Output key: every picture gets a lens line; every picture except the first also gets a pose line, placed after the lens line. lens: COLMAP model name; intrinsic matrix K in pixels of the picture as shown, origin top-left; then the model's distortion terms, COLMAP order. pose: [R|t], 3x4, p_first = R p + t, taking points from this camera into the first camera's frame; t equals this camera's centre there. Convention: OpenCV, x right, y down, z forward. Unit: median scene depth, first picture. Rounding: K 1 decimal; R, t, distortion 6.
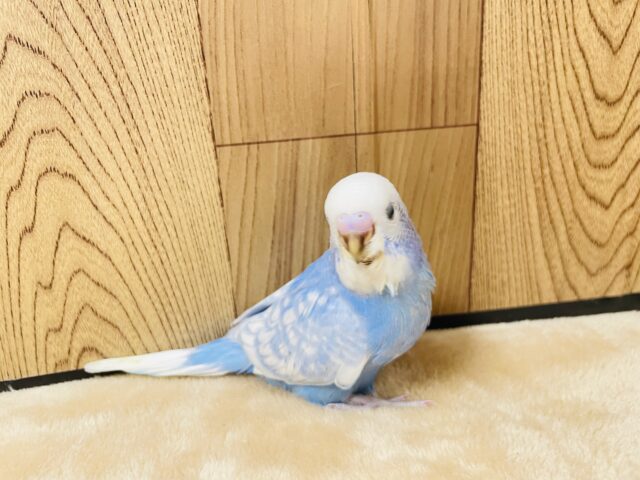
lens RADIAL K [[506.2, 0, 315.7], [0, 506.2, 238.0], [0, 0, 1]] dist [0.038772, -0.099450]
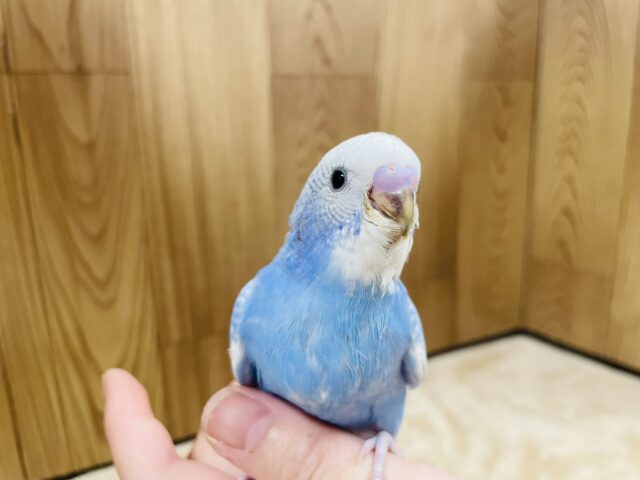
lens RADIAL K [[506.2, 0, 326.8], [0, 506.2, 229.8], [0, 0, 1]] dist [0.038772, -0.099450]
pose [[0.937135, -0.040995, 0.346552, -1.259596], [0.076758, 0.992970, -0.090103, -0.273743], [-0.340422, 0.111039, 0.933693, -1.323642]]
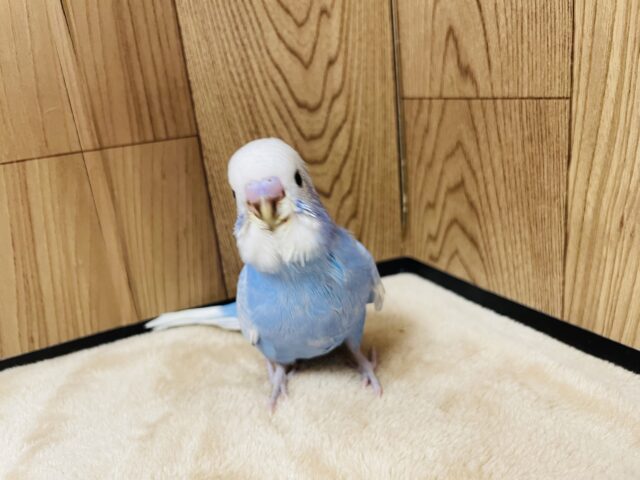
lens RADIAL K [[506.2, 0, 318.6], [0, 506.2, 234.9], [0, 0, 1]] dist [0.038772, -0.099450]
pose [[0.970710, -0.112206, 0.212445, 0.321393], [0.118684, 0.992770, -0.017948, 0.055166], [-0.208895, 0.042636, 0.977008, -0.175407]]
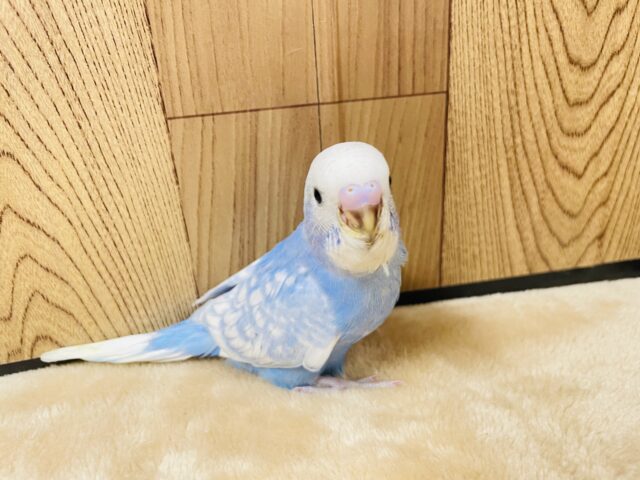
lens RADIAL K [[506.2, 0, 316.9], [0, 506.2, 240.1], [0, 0, 1]] dist [0.038772, -0.099450]
pose [[0.998855, -0.023306, 0.041784, 0.030462], [0.020623, 0.997767, 0.063527, -0.012889], [-0.043171, -0.062592, 0.997105, 0.048145]]
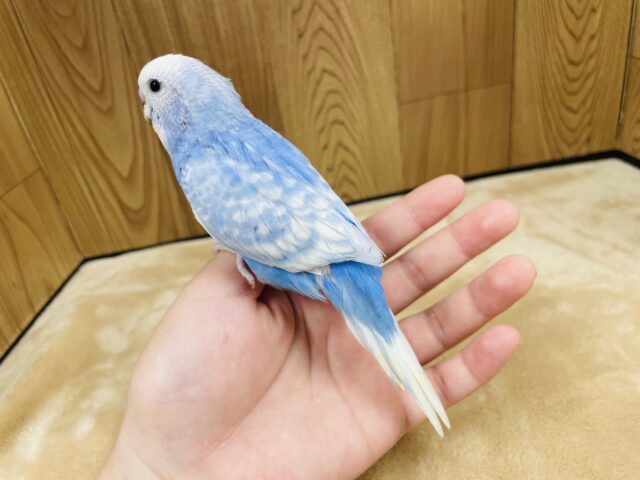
lens RADIAL K [[506.2, 0, 322.7], [0, 506.2, 238.3], [0, 0, 1]] dist [0.038772, -0.099450]
pose [[0.994706, -0.068961, -0.076183, -0.390797], [0.083799, 0.973460, 0.212963, -0.099344], [0.059475, -0.218220, 0.974086, -1.375684]]
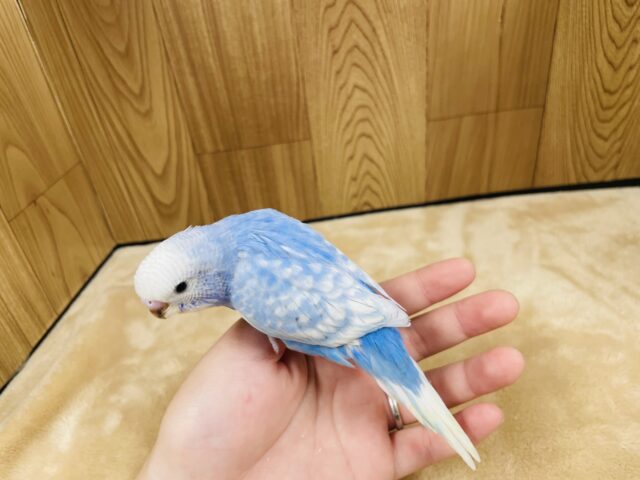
lens RADIAL K [[506.2, 0, 317.3], [0, 506.2, 234.3], [0, 0, 1]] dist [0.038772, -0.099450]
pose [[0.991012, 0.017875, -0.132572, -0.363898], [0.021162, 0.957604, 0.287308, -0.348690], [0.132087, -0.287531, 0.948619, -1.401825]]
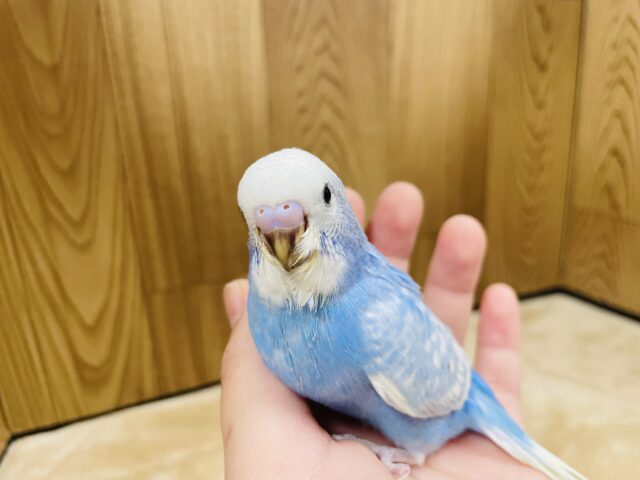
lens RADIAL K [[506.2, 0, 328.3], [0, 506.2, 231.6], [0, 0, 1]] dist [0.038772, -0.099450]
pose [[0.964531, -0.059110, 0.257267, -1.025659], [0.068248, 0.997310, -0.026731, -0.181881], [-0.254995, 0.043341, 0.965971, -1.154527]]
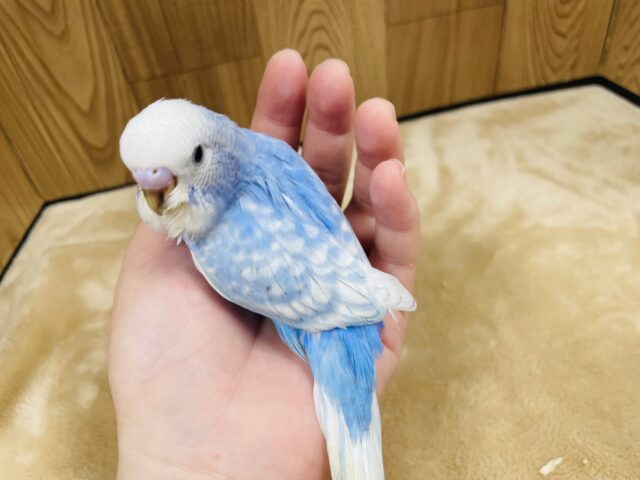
lens RADIAL K [[506.2, 0, 322.0], [0, 506.2, 242.0], [0, 0, 1]] dist [0.038772, -0.099450]
pose [[0.995708, -0.090707, 0.018396, -0.566217], [0.076233, 0.916480, 0.392750, -0.197830], [-0.052485, -0.389661, 0.919461, -1.267463]]
